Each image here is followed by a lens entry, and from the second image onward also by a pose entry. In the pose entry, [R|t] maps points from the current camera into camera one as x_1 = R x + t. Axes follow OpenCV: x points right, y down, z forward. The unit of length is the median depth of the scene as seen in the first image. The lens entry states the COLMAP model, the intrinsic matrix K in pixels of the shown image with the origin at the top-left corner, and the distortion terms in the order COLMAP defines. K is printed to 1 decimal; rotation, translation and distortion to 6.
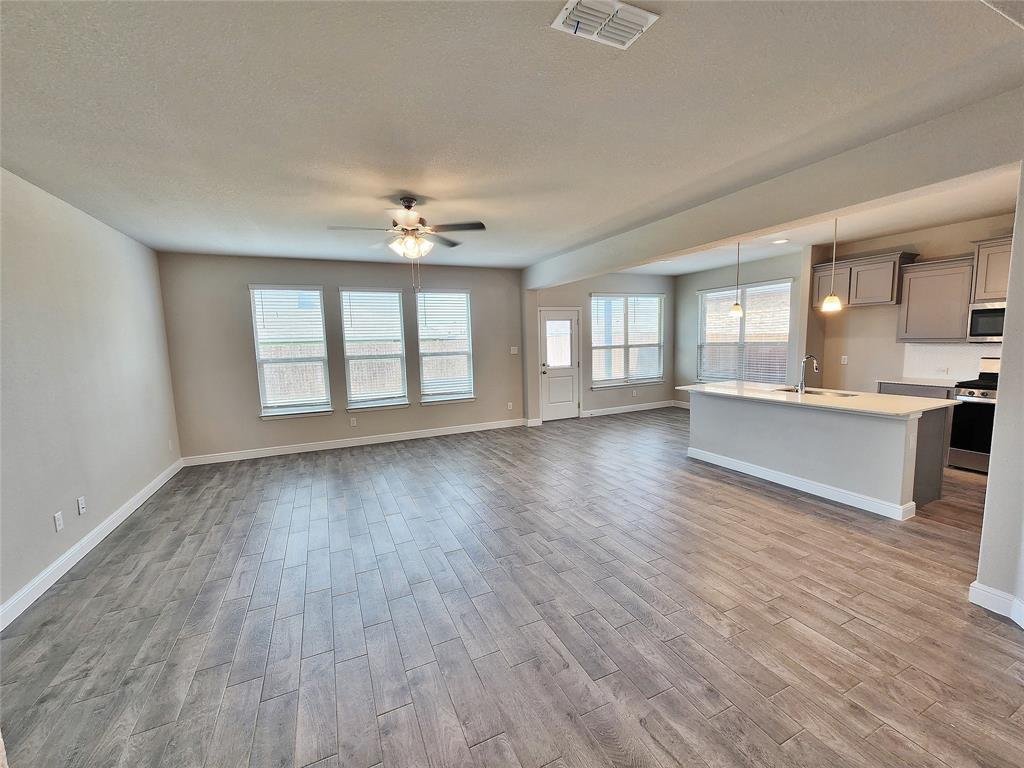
lens RADIAL K [[419.9, 0, 516.1], [0, 419.9, 383.3], [0, 0, 1]] dist [0.001275, -0.000421]
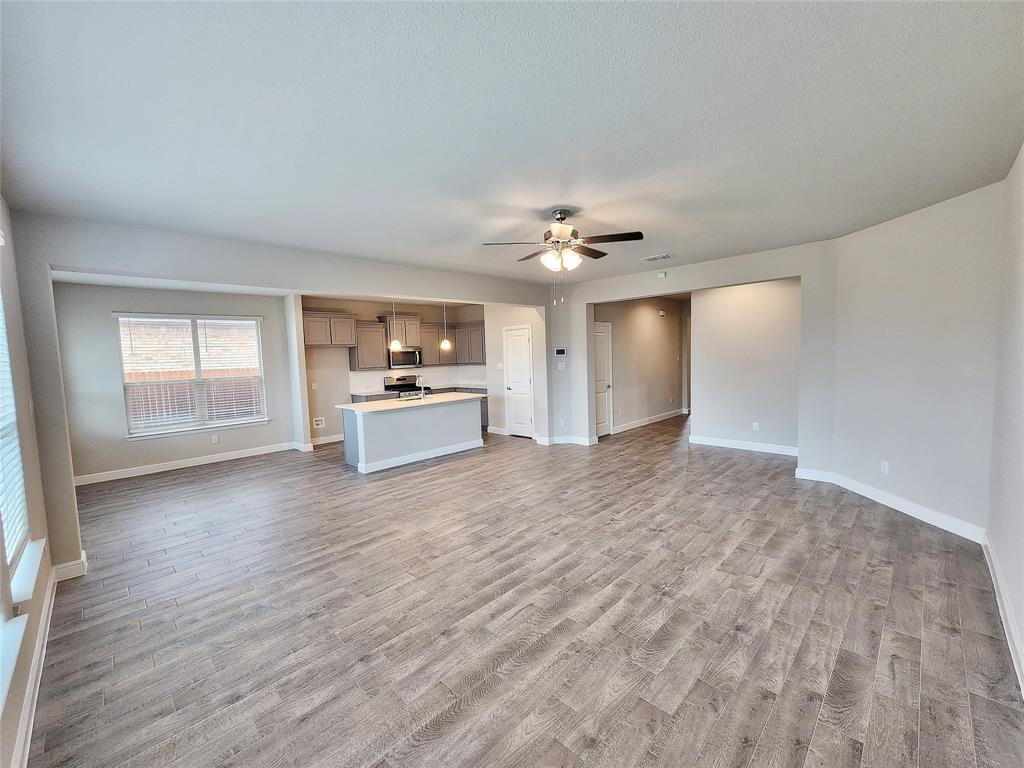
lens RADIAL K [[419.9, 0, 514.0], [0, 419.9, 383.9], [0, 0, 1]] dist [0.001275, -0.000421]
pose [[-0.347053, -0.027064, 0.937455, -0.856929], [0.143595, 0.986264, 0.081633, -0.104176], [-0.926787, 0.162945, -0.338399, 1.119652]]
